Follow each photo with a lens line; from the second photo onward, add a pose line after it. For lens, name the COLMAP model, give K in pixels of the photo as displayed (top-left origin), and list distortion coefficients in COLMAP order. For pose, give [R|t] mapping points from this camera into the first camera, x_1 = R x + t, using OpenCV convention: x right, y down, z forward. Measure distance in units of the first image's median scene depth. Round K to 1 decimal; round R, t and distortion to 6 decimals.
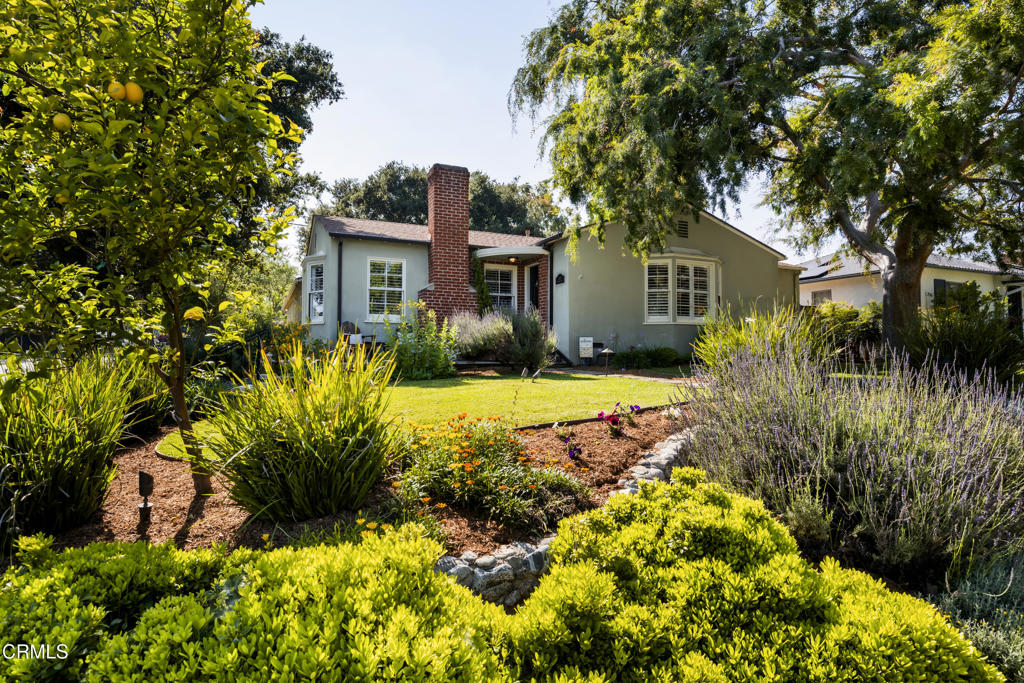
lens RADIAL K [[613.8, 0, 512.8], [0, 613.8, 306.1], [0, 0, 1]] dist [-0.006538, -0.001497]
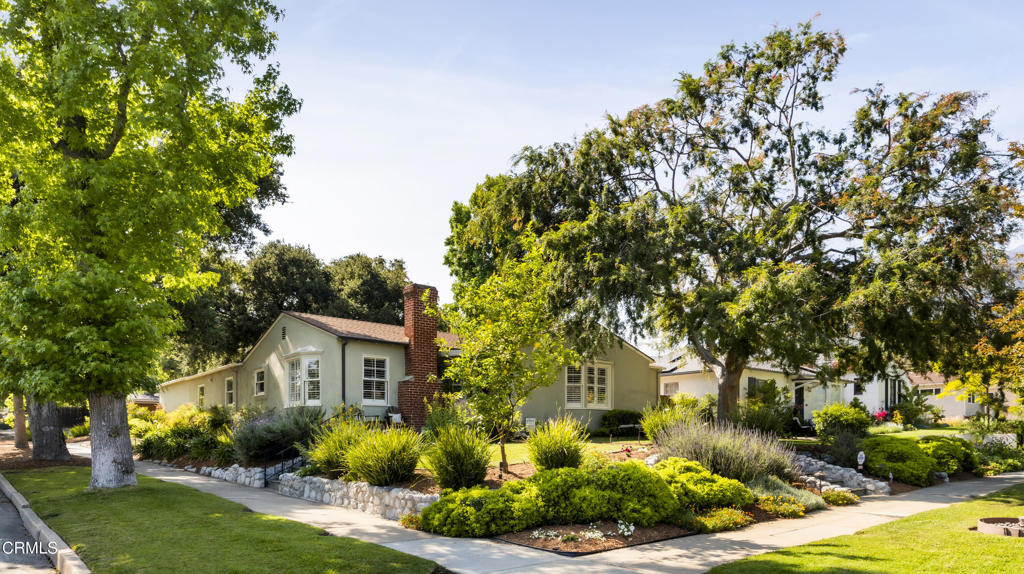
lens RADIAL K [[737.5, 0, 509.8], [0, 737.5, 391.4], [0, 0, 1]] dist [0.022330, 0.000288]
pose [[0.959356, 0.015338, 0.281782, -0.367316], [-0.019095, 0.999762, 0.010589, -0.024427], [-0.281552, -0.015539, 0.959420, -0.557381]]
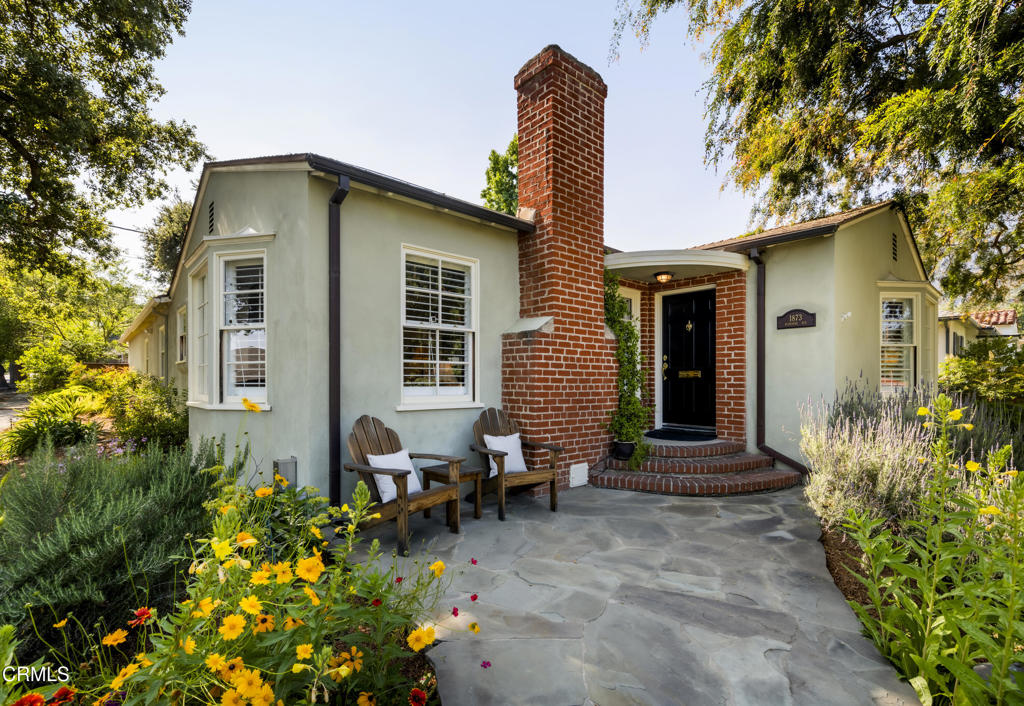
lens RADIAL K [[476.0, 0, 511.1], [0, 476.0, 368.7], [0, 0, 1]] dist [0.000239, -0.000026]
pose [[0.944658, 0.005192, 0.328016, -0.263733], [-0.027439, 0.997622, 0.063232, -0.021106], [-0.326908, -0.068733, 0.942553, 0.668927]]
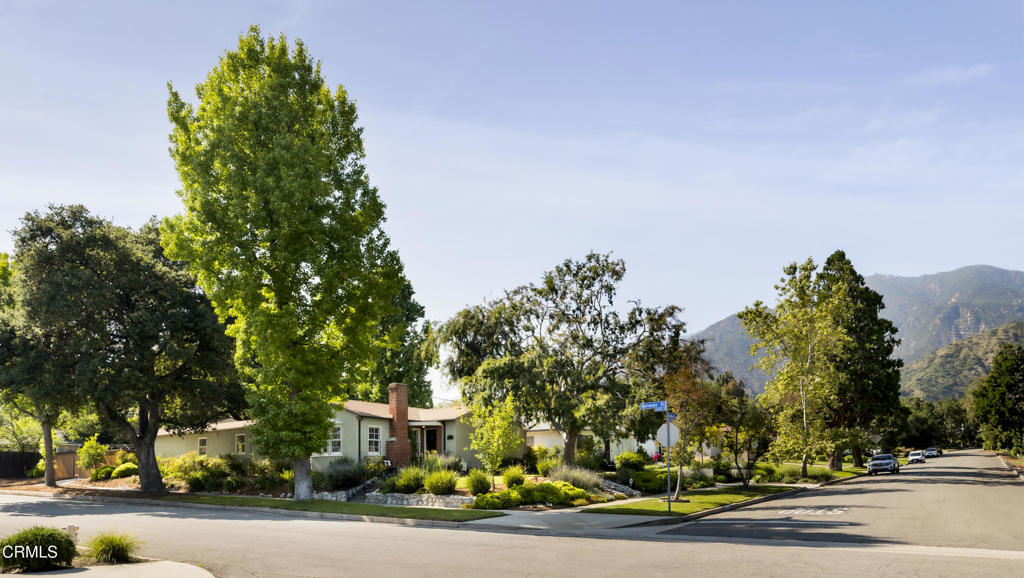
lens RADIAL K [[826.4, 0, 512.0], [0, 826.4, 289.0], [0, 0, 1]] dist [-0.006763, -0.000748]
pose [[0.857219, 0.101446, 0.504861, -1.322315], [-0.026979, 0.987904, -0.152700, -0.122814], [-0.514245, 0.117277, 0.849587, -1.820262]]
